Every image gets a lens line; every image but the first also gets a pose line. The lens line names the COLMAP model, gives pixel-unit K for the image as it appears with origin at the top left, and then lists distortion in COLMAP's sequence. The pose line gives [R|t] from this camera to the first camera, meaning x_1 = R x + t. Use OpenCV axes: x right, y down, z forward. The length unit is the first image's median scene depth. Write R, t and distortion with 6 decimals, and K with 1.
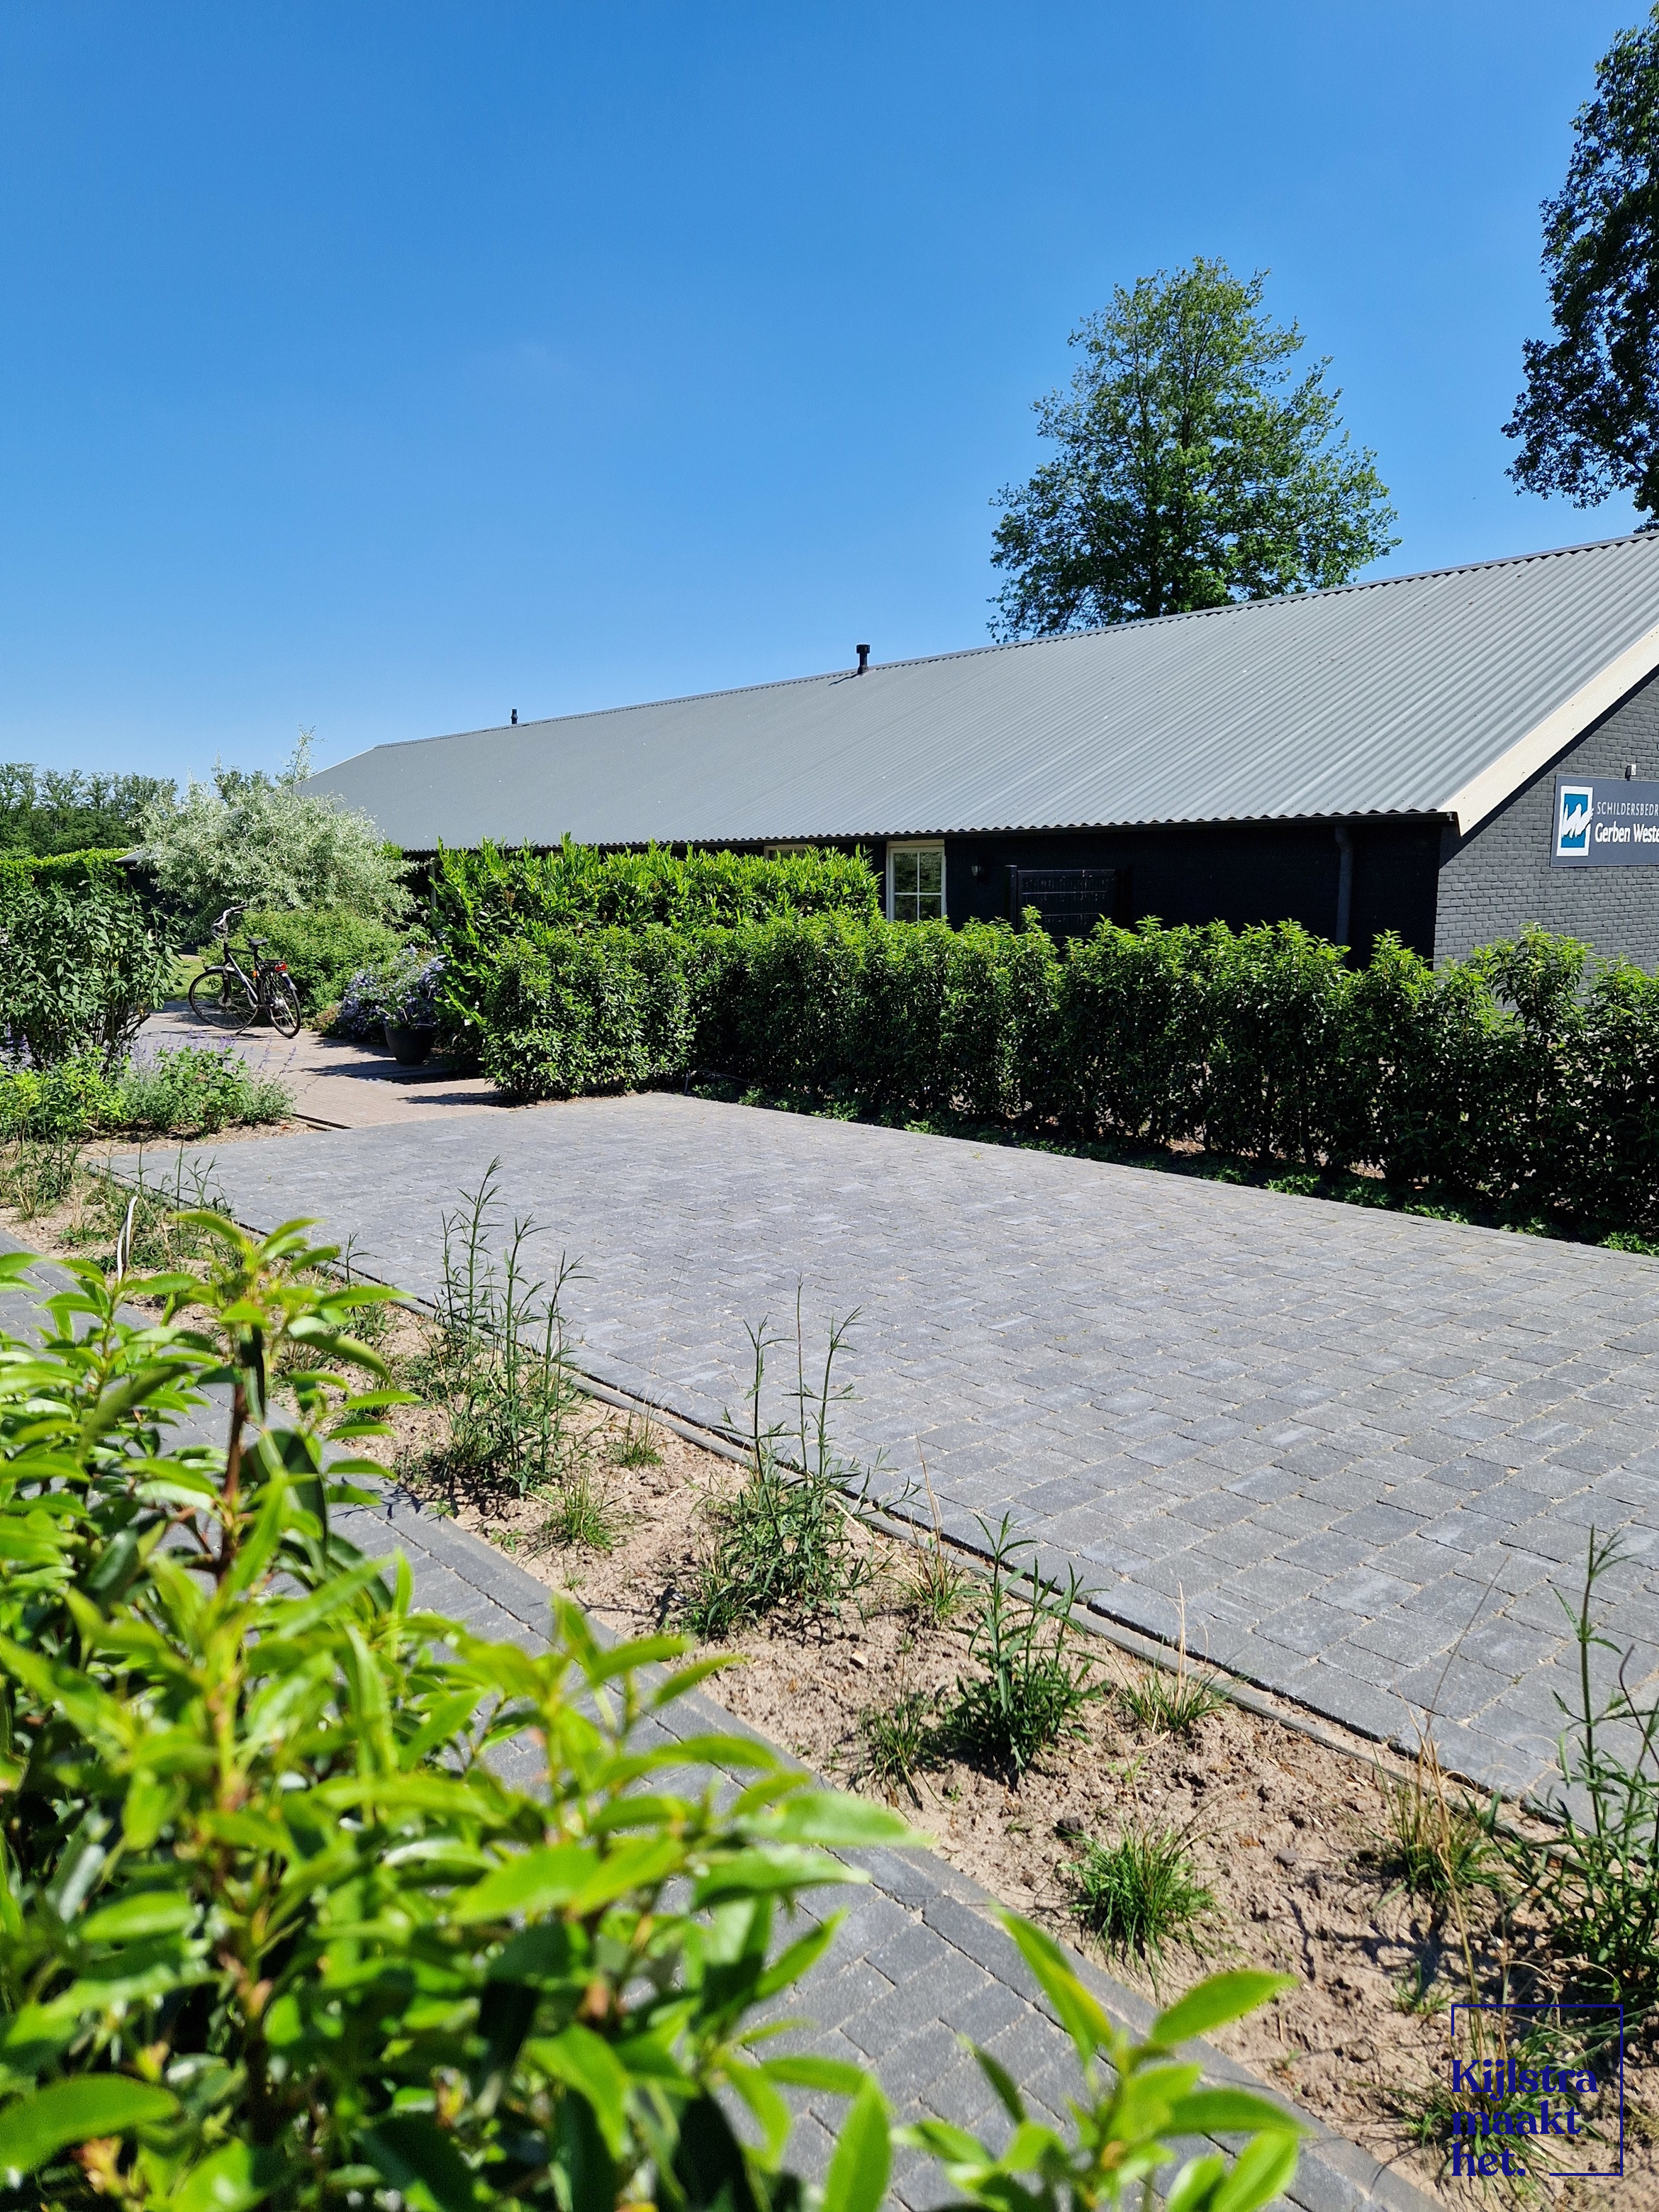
lens RADIAL K [[1510.5, 0, 848.1], [0, 1510.5, 1093.9], [0, 0, 1]] dist [0.060718, -0.033422]
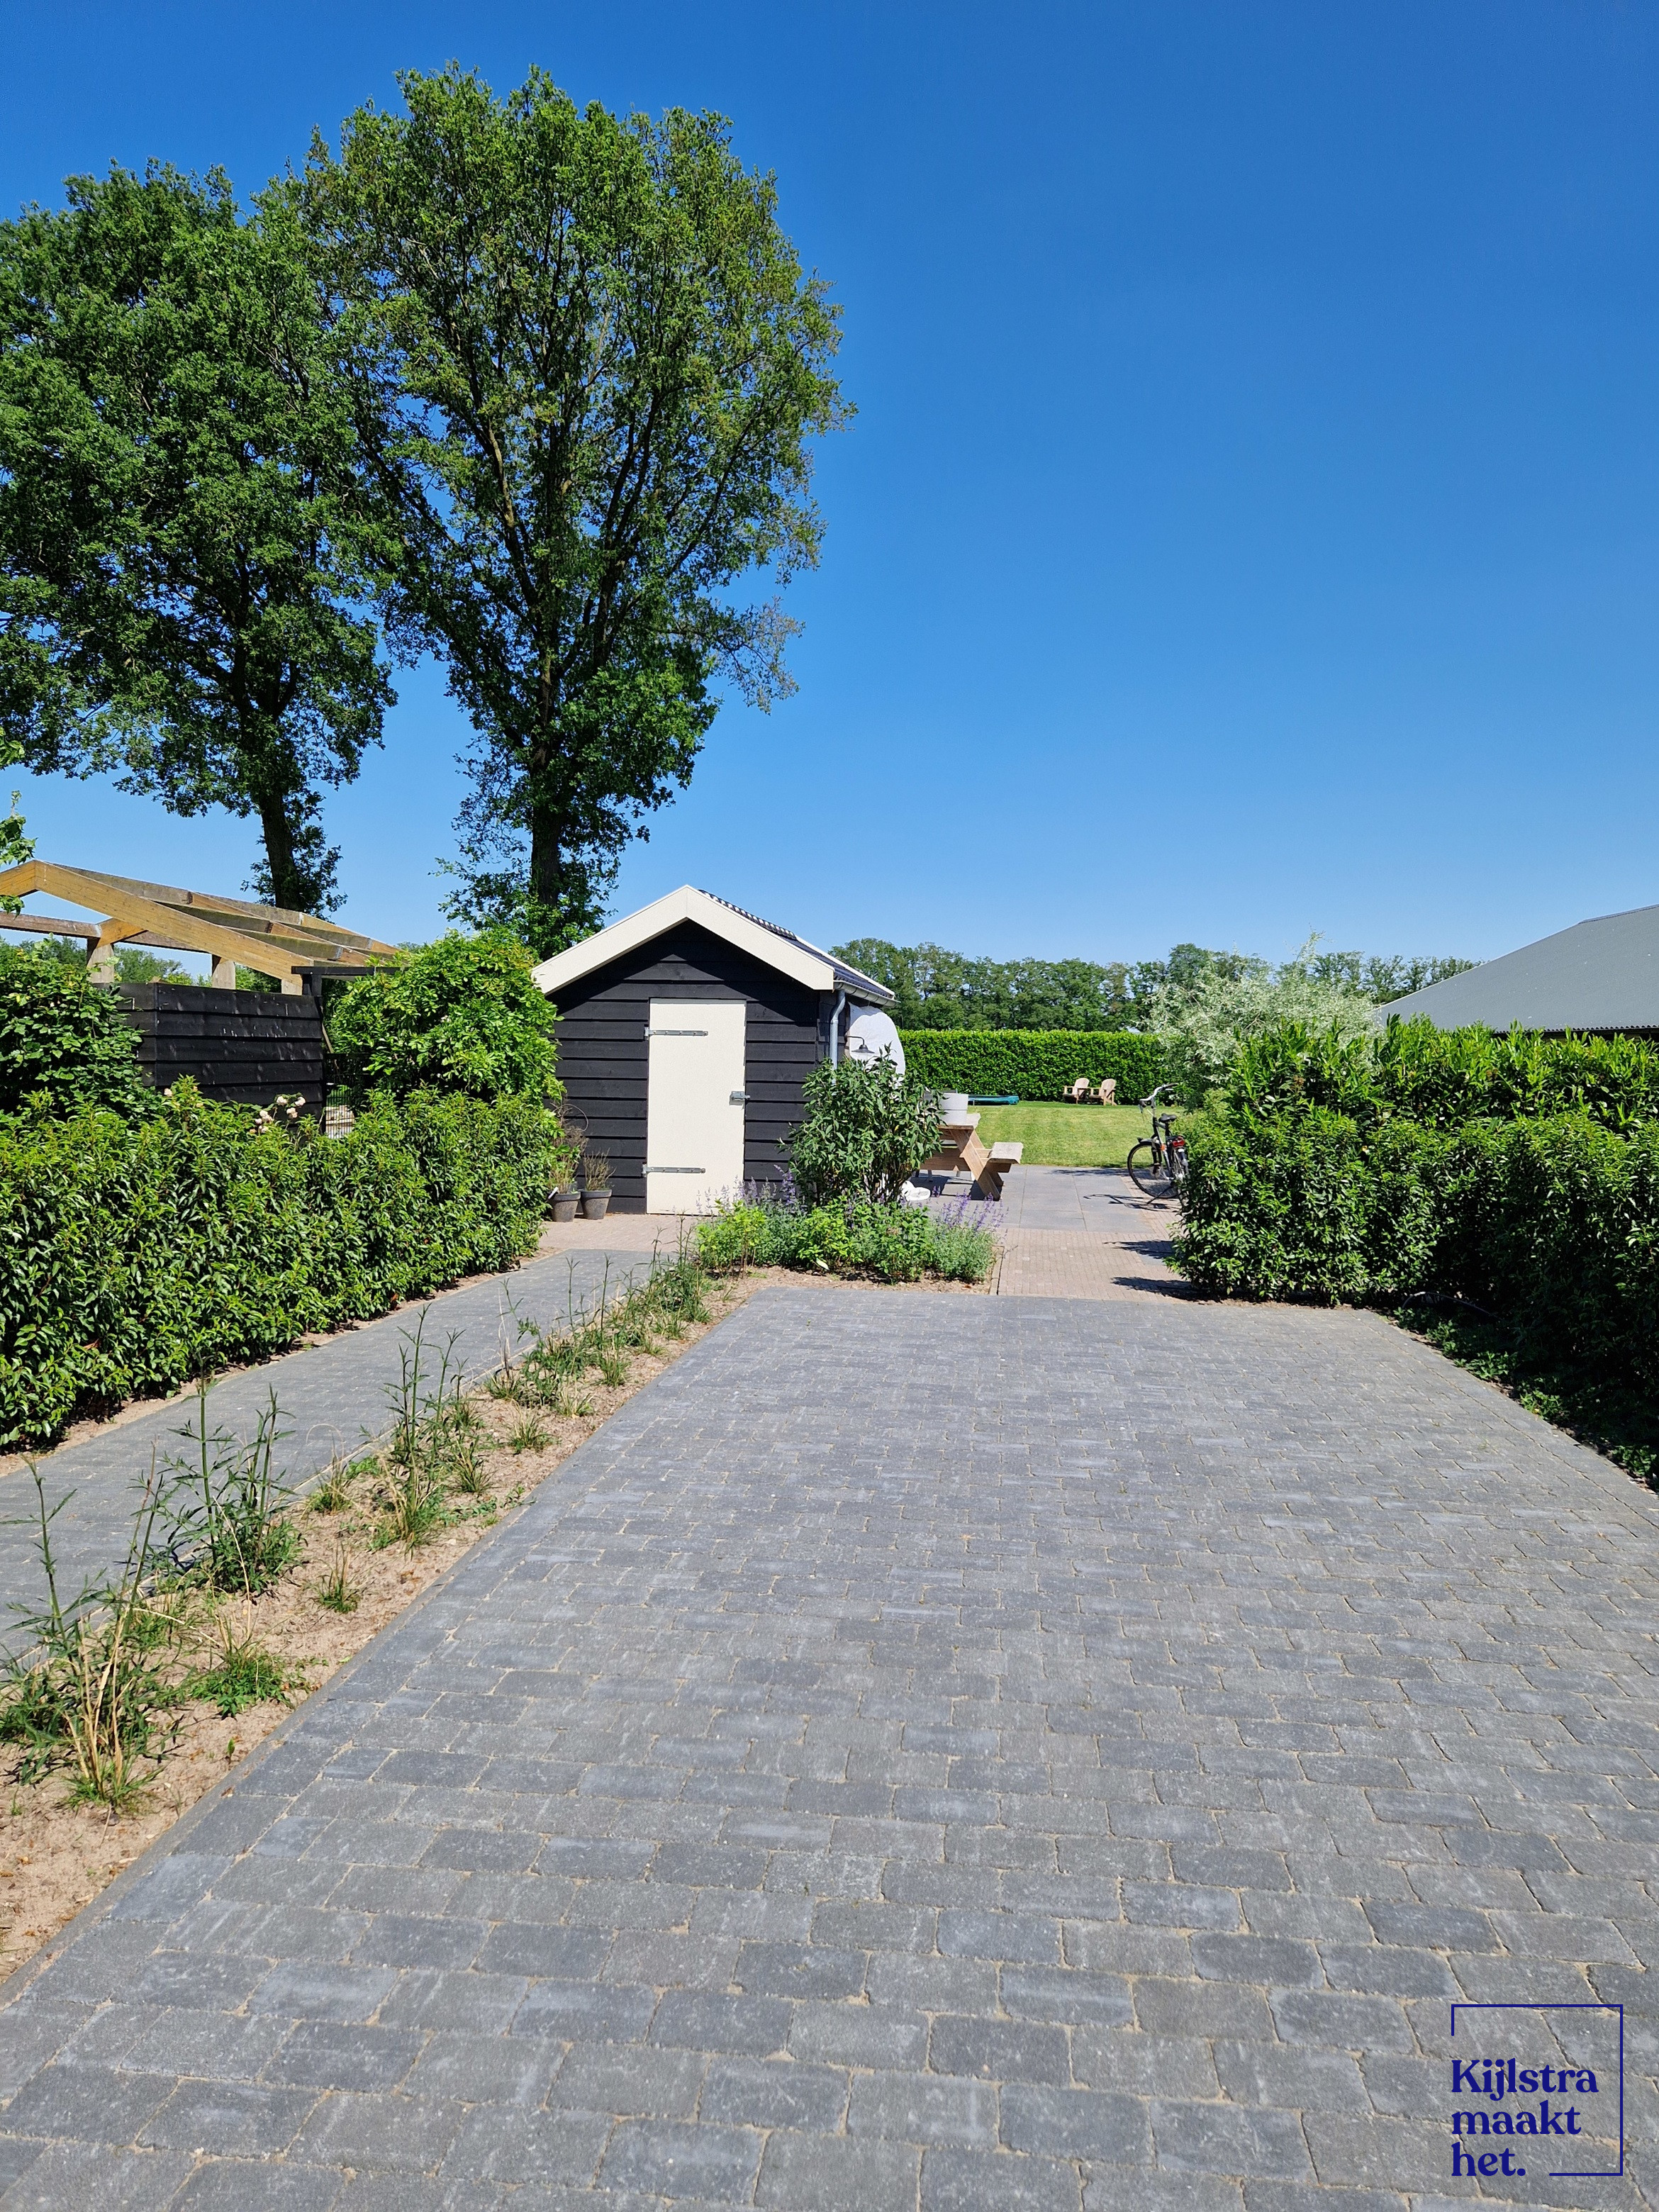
lens RADIAL K [[1510.5, 0, 824.2], [0, 1510.5, 1113.3], [0, 0, 1]] dist [0.060718, -0.033422]
pose [[0.667500, 0.048208, -0.743048, 0.342850], [-0.124566, 0.991069, -0.047602, -0.035937], [0.734116, 0.124333, 0.667544, 0.194576]]
